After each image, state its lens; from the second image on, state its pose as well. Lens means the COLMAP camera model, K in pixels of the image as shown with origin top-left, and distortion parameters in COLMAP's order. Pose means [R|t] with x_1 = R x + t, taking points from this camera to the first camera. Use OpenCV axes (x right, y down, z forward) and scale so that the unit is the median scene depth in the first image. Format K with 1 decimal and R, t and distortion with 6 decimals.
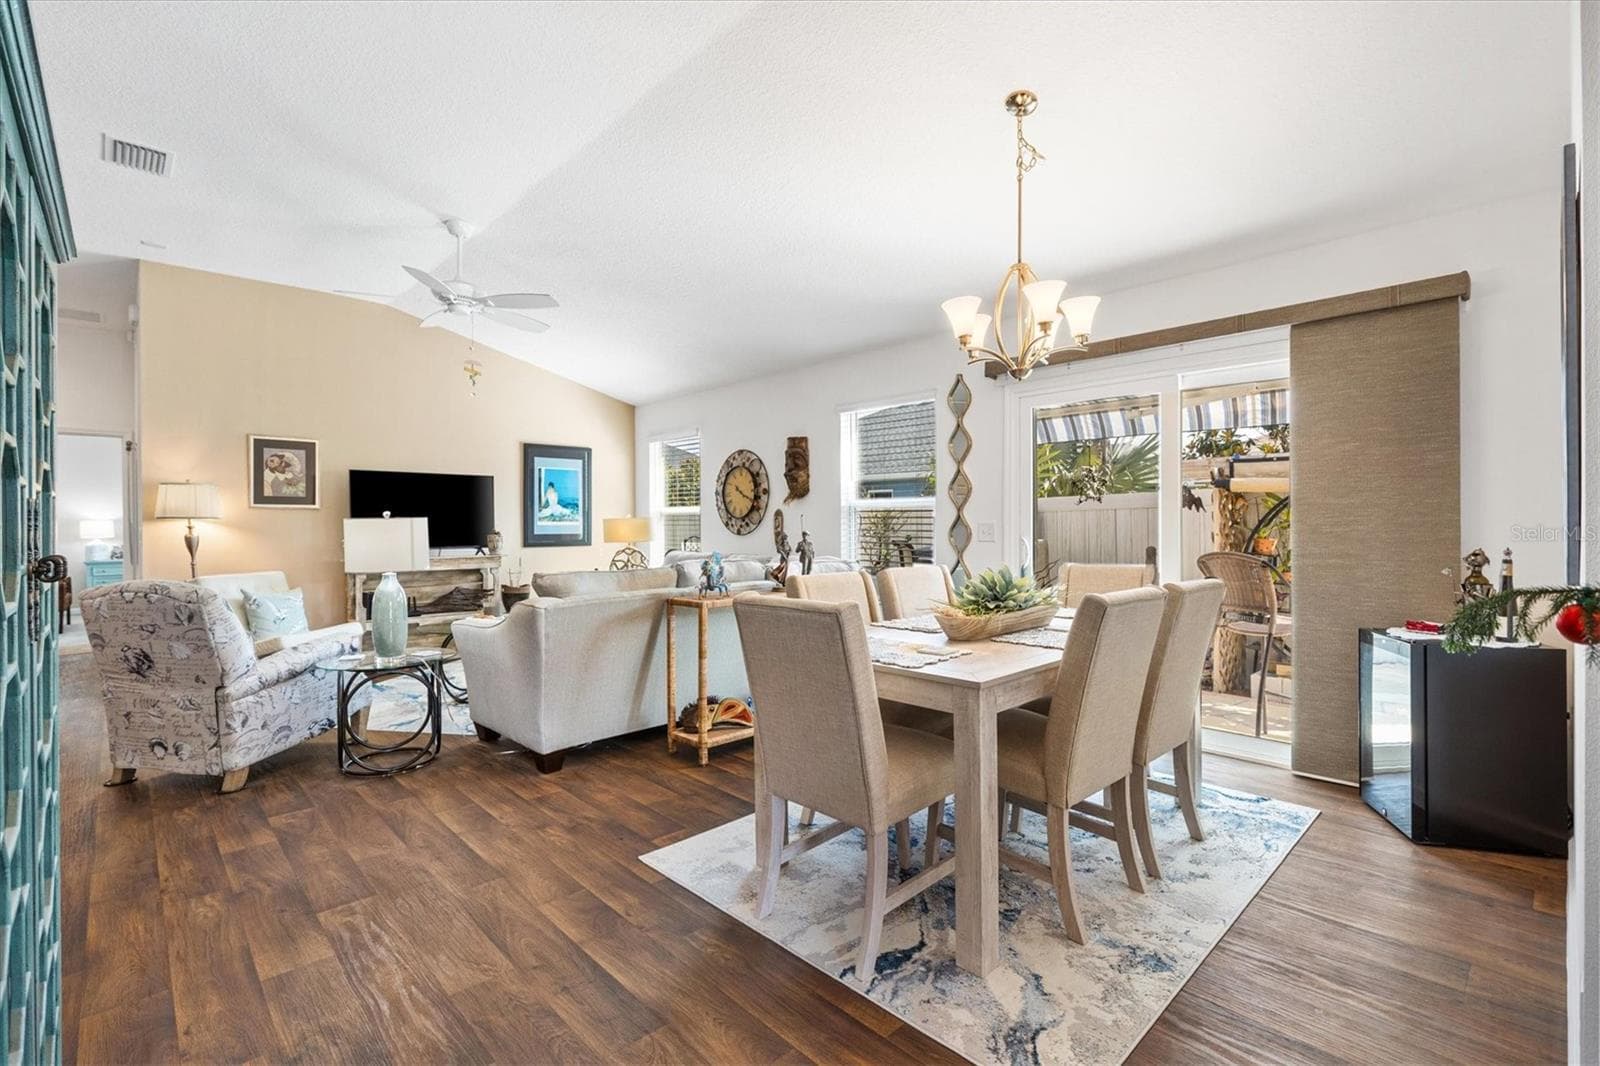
lens RADIAL K [[733.3, 0, 815.6], [0, 733.3, 527.1], [0, 0, 1]] dist [0.010384, -0.001632]
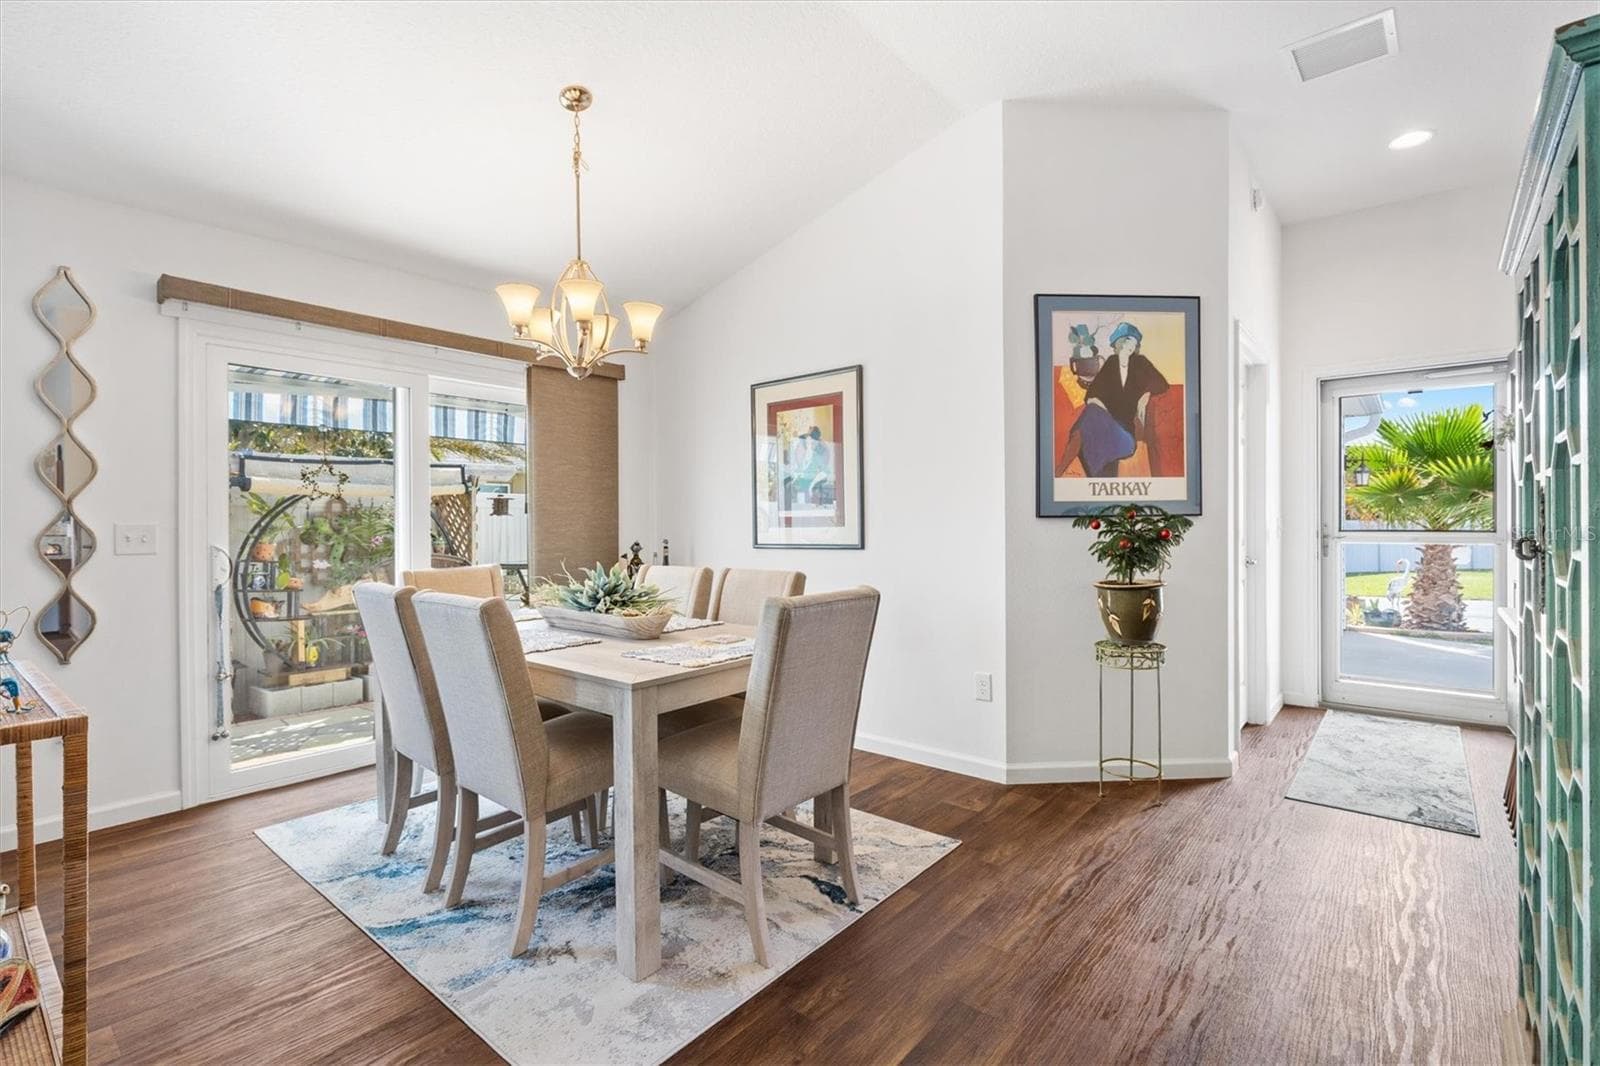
lens RADIAL K [[733.3, 0, 819.9], [0, 733.3, 519.4], [0, 0, 1]] dist [0.010384, -0.001632]
pose [[-0.115532, 0.013421, 0.993213, -0.381099], [0.010133, 0.999873, -0.012333, 0.002581], [-0.993252, 0.008640, -0.115653, 0.406773]]
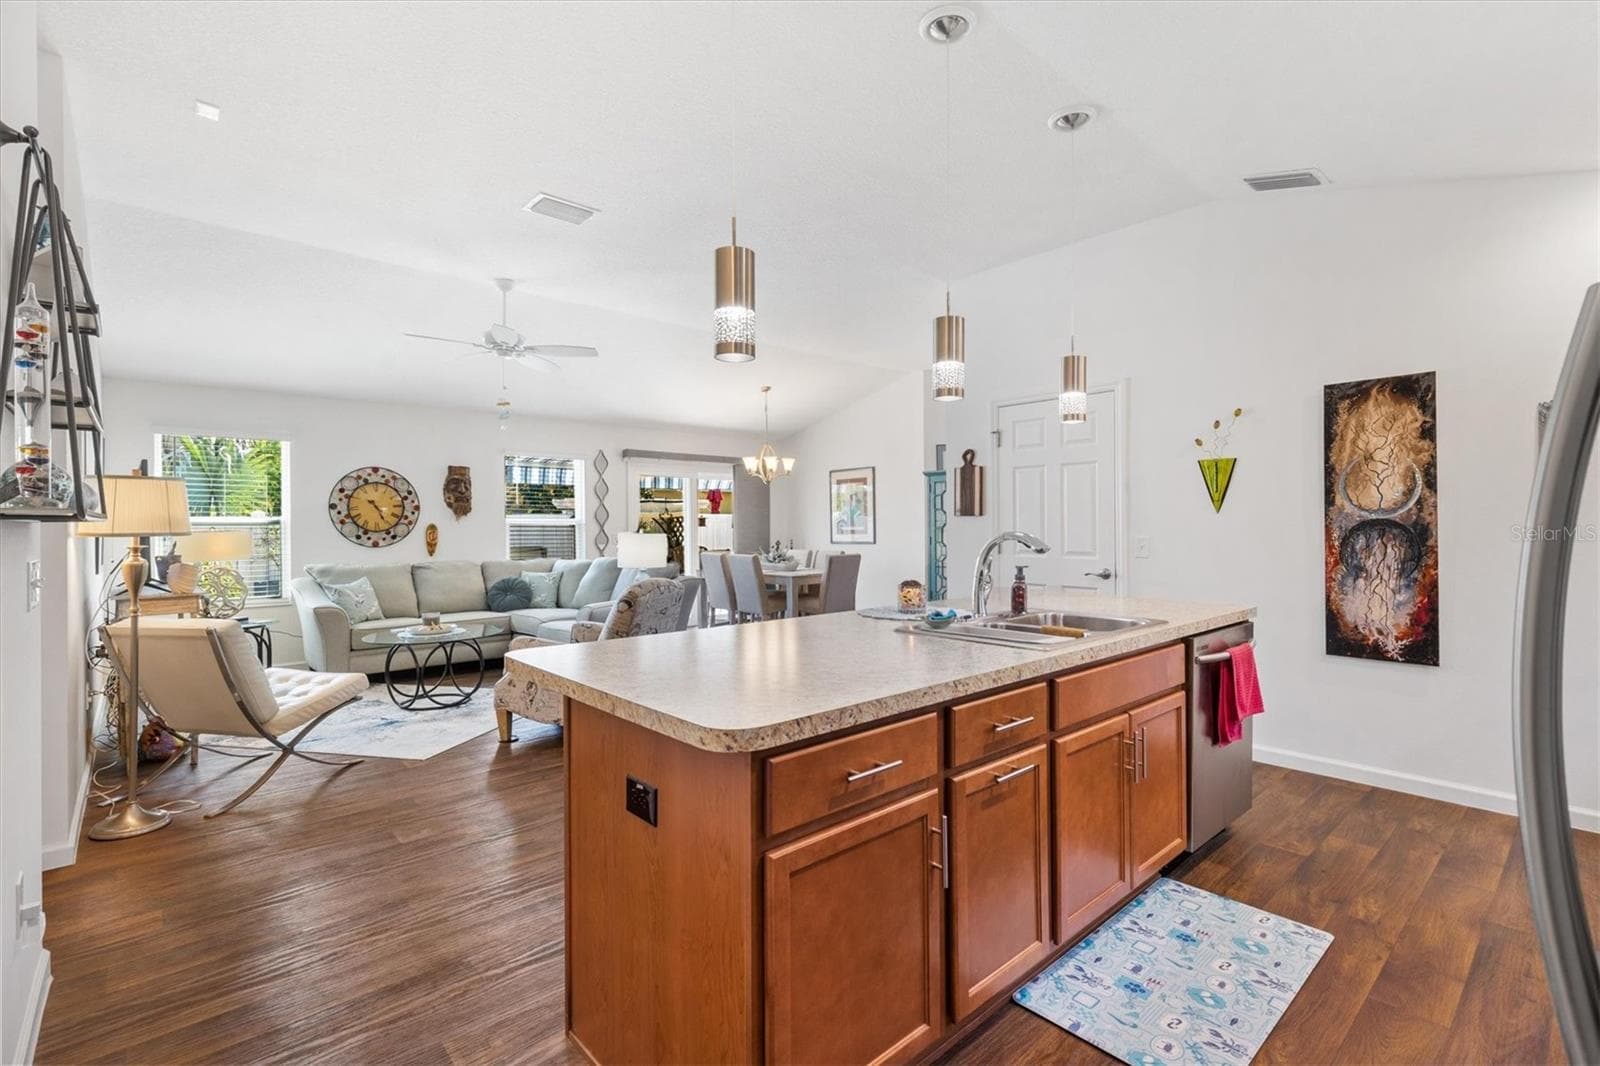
lens RADIAL K [[733.3, 0, 808.3], [0, 733.3, 527.2], [0, 0, 1]] dist [0.010384, -0.001632]
pose [[0.017892, 0.004480, 0.999830, -1.332245], [0.009618, 0.999943, -0.004653, -0.008216], [-0.999794, 0.009699, 0.017848, 0.403432]]
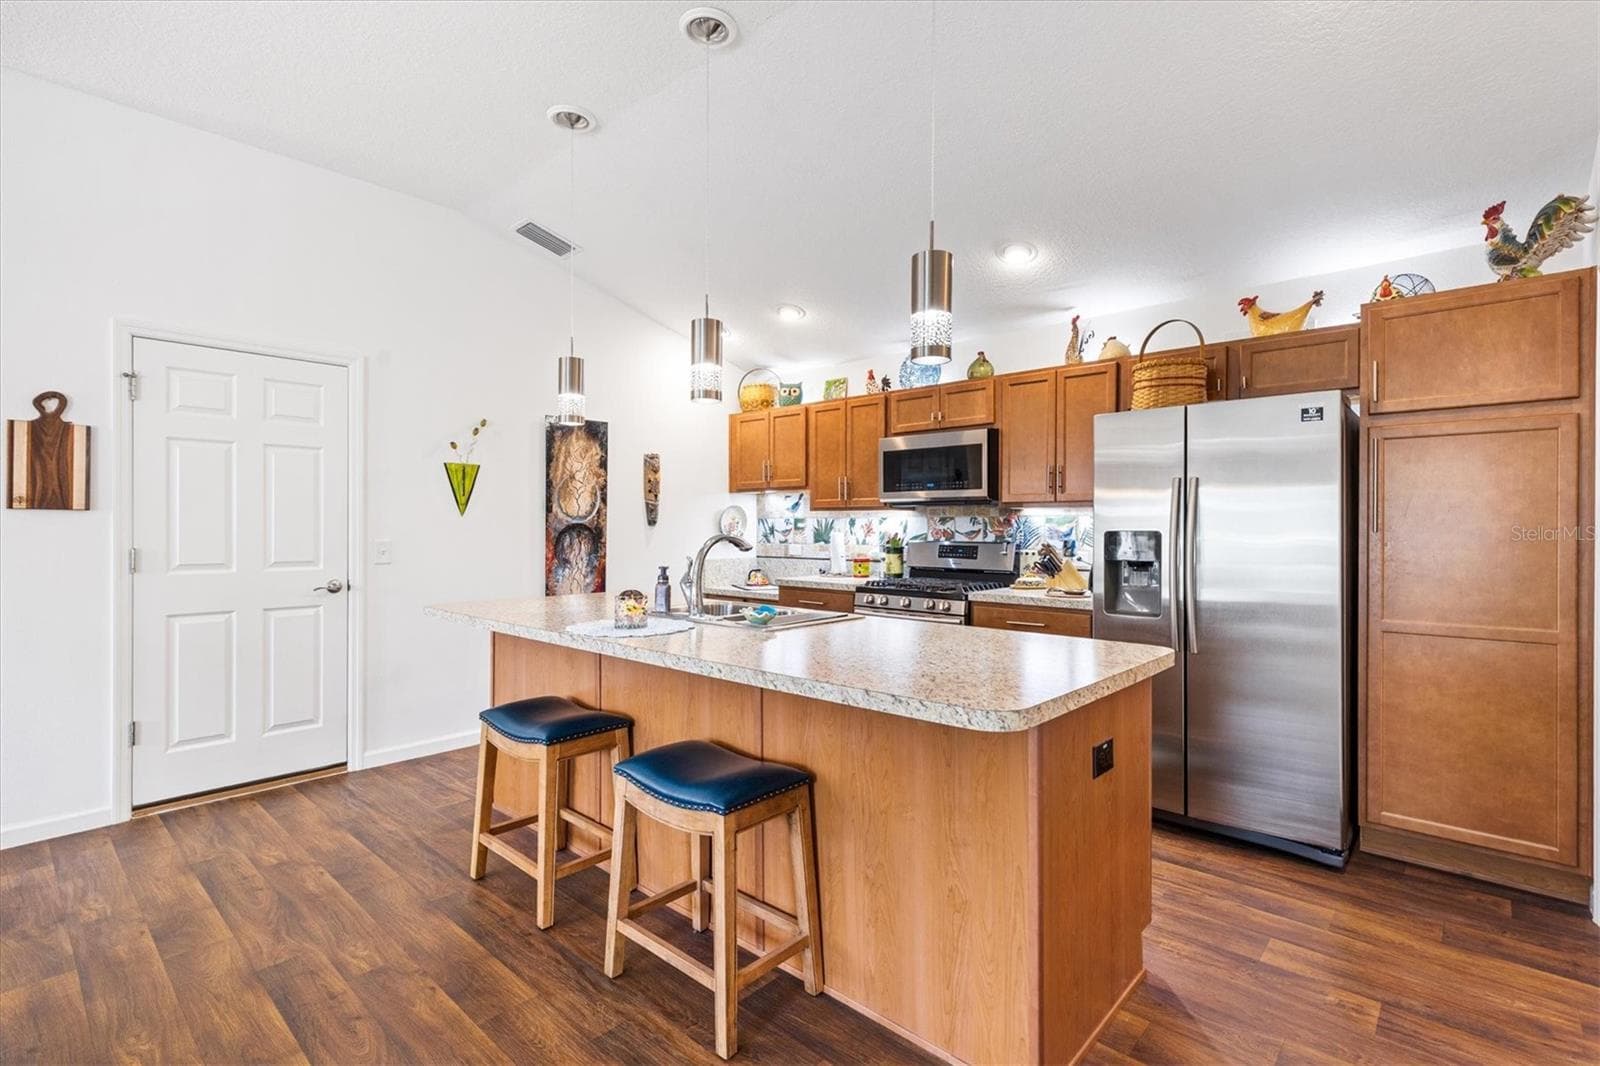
lens RADIAL K [[733.3, 0, 809.8], [0, 733.3, 536.4], [0, 0, 1]] dist [0.010384, -0.001632]
pose [[-0.995771, 0.005705, -0.091692, -0.883023], [0.003715, 0.999754, 0.021862, -0.016005], [0.091794, 0.021429, -0.995547, 0.792796]]
